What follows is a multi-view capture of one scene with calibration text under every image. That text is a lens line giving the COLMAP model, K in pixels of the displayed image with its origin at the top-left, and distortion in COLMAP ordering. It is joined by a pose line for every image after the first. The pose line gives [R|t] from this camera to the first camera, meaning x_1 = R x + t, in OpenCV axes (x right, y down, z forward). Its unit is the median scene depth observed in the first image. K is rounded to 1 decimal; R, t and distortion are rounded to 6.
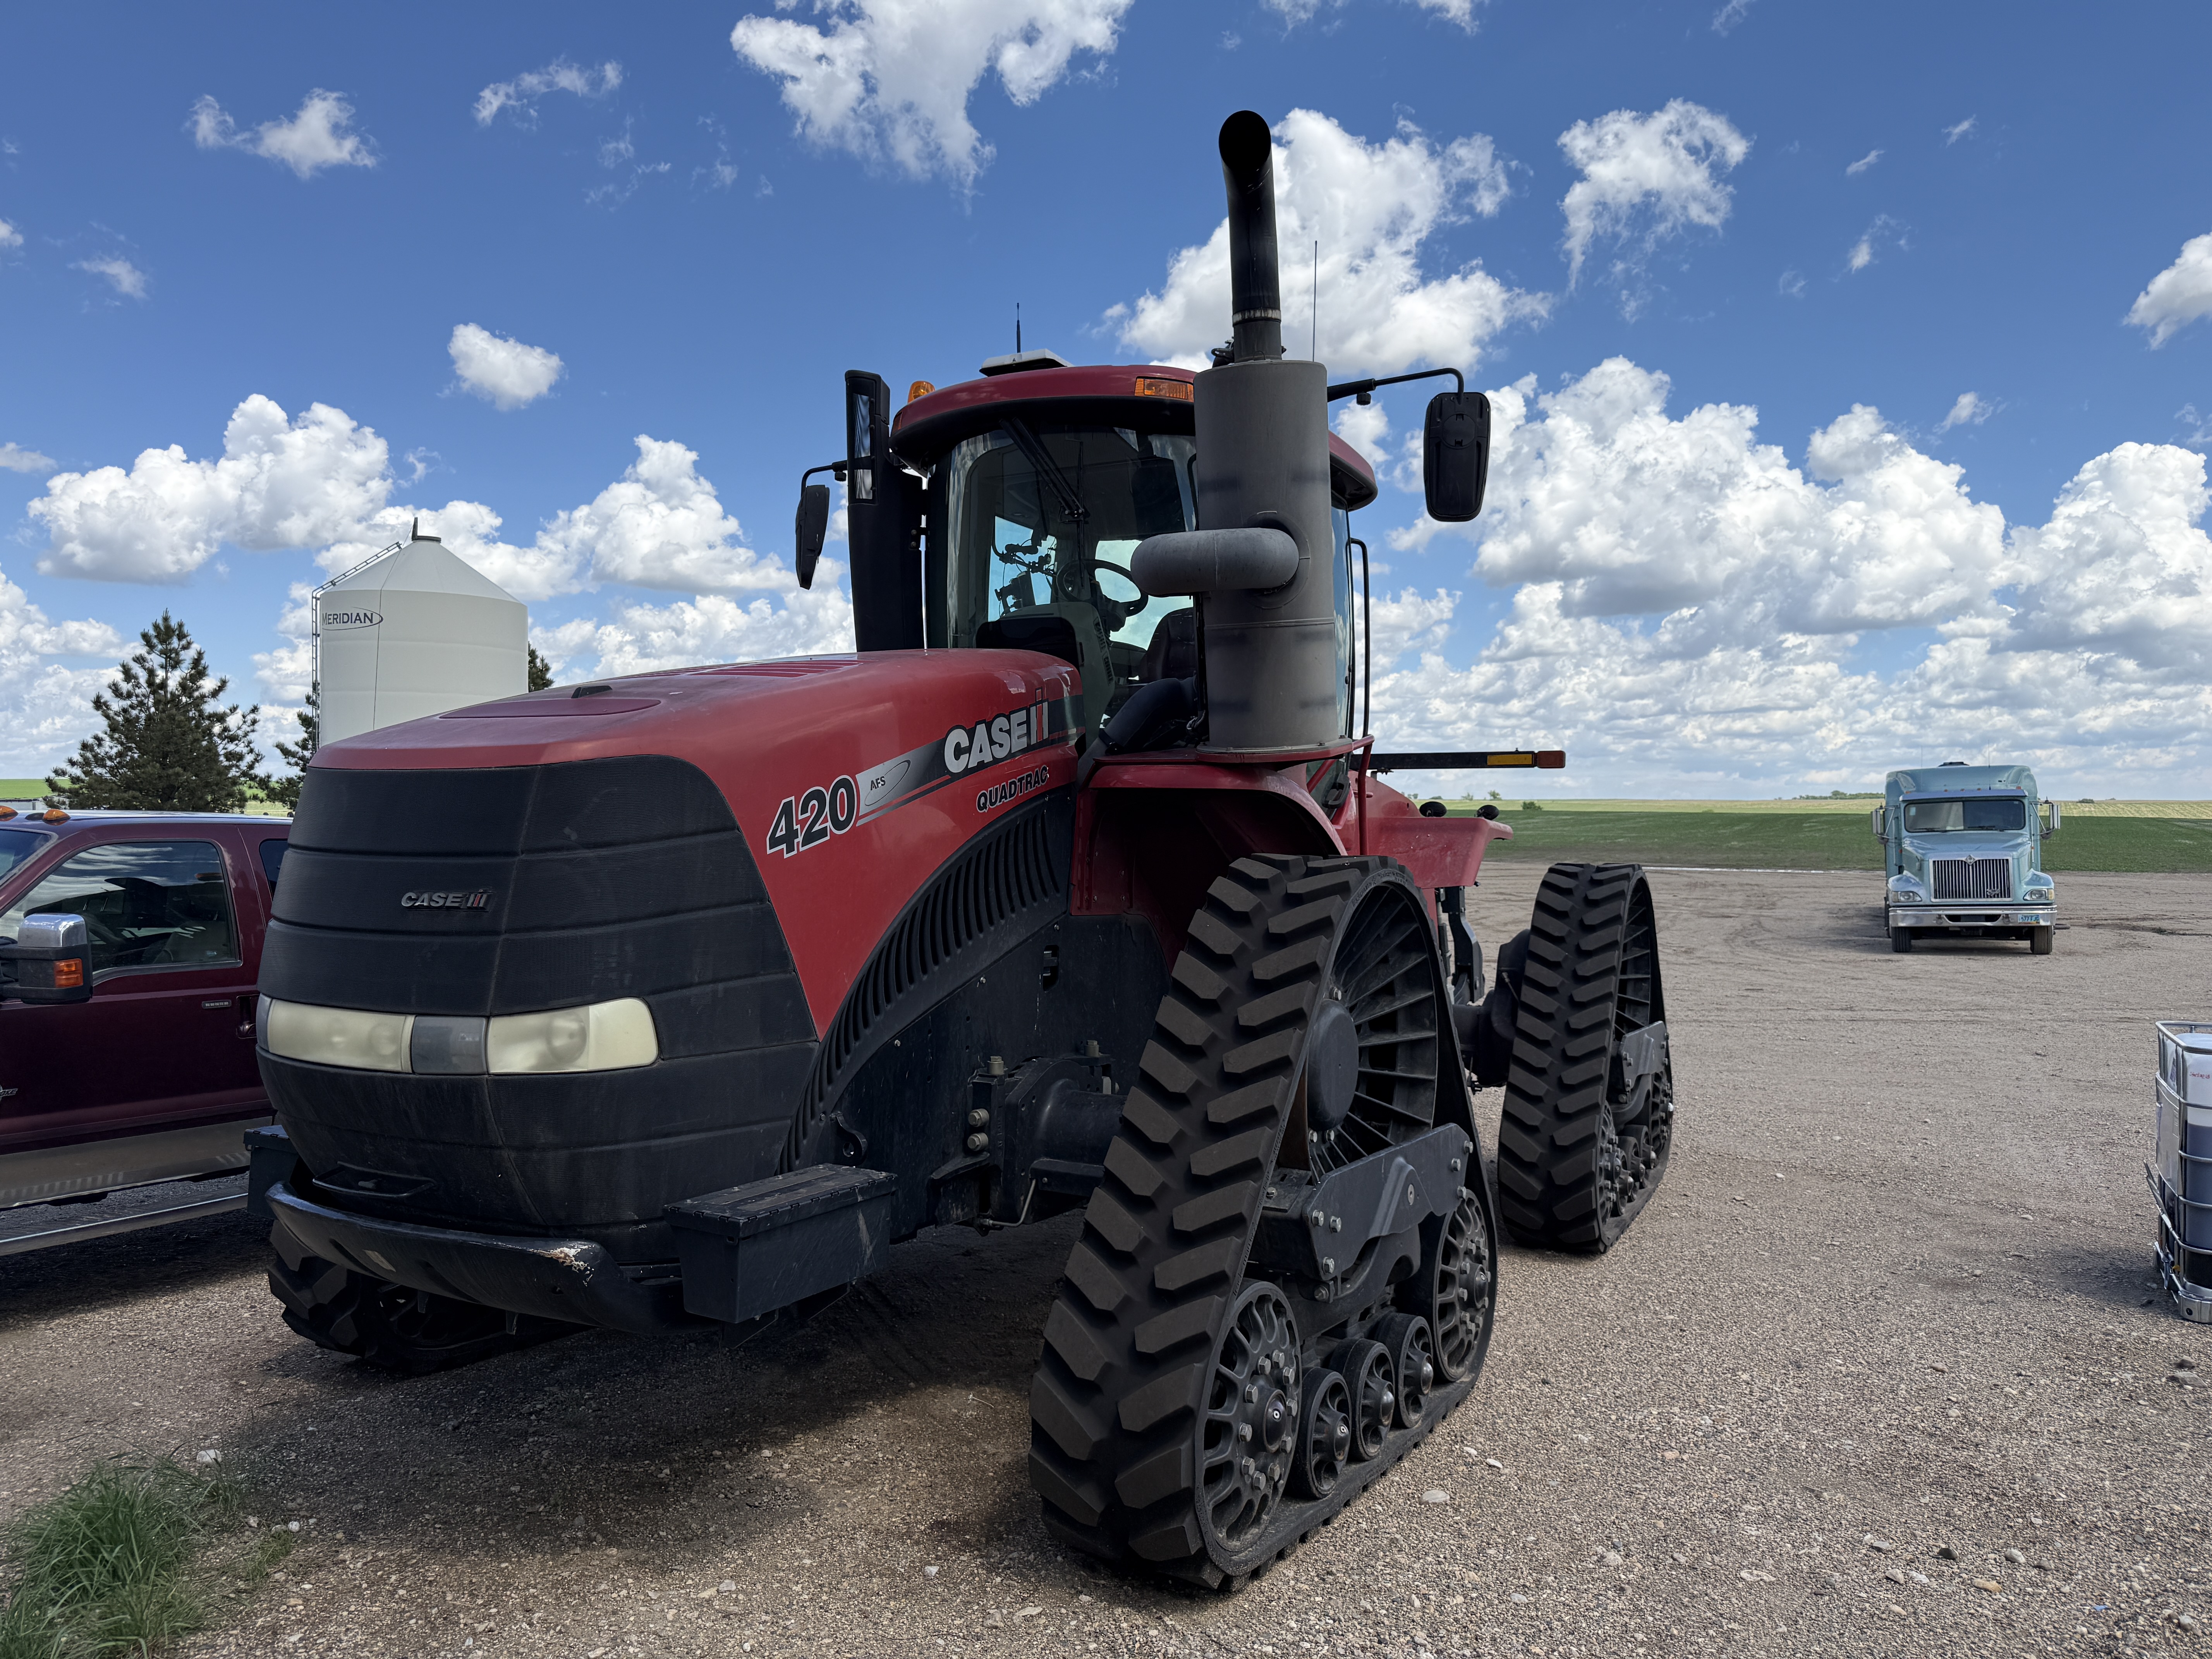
lens RADIAL K [[1551.8, 0, 1116.0], [0, 1551.8, 810.2], [0, 0, 1]] dist [0.059656, -0.073663]
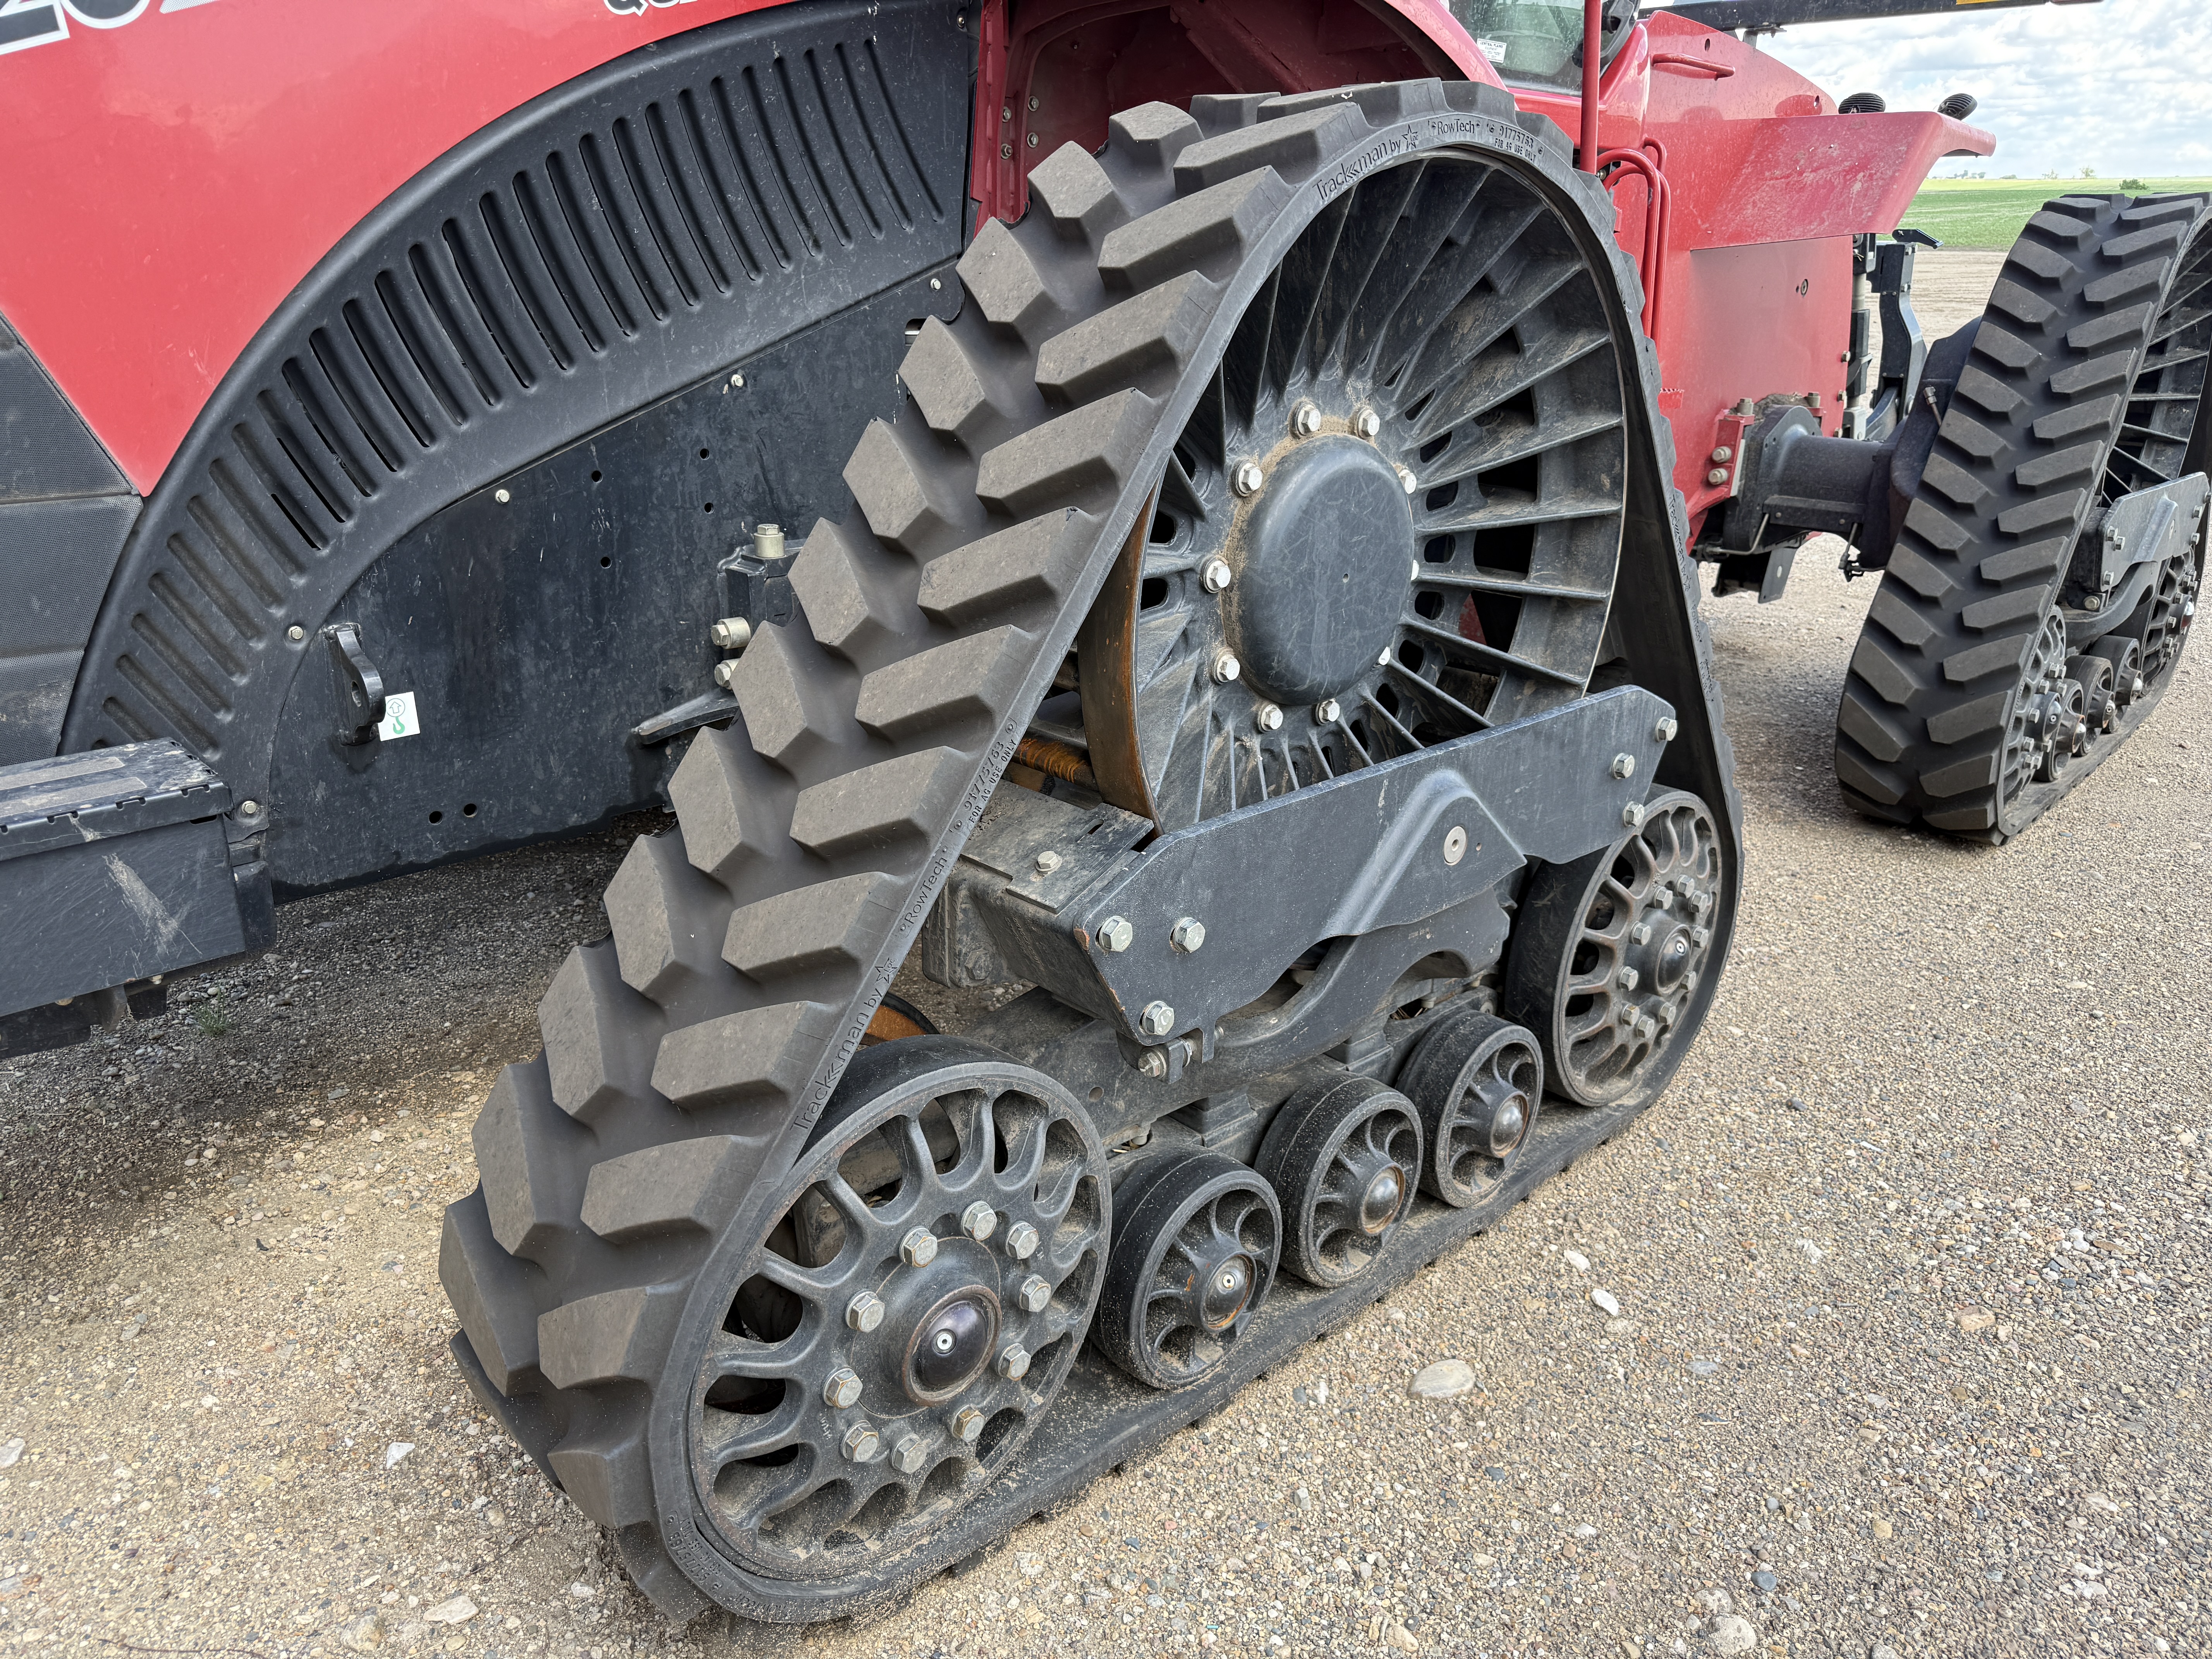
lens RADIAL K [[1551.8, 0, 1116.0], [0, 1551.8, 810.2], [0, 0, 1]] dist [0.059656, -0.073663]
pose [[0.960979, 0.086461, -0.262761, 0.136858], [0.013951, 0.933540, 0.358201, 0.039463], [0.276269, -0.347889, 0.895907, 0.347130]]
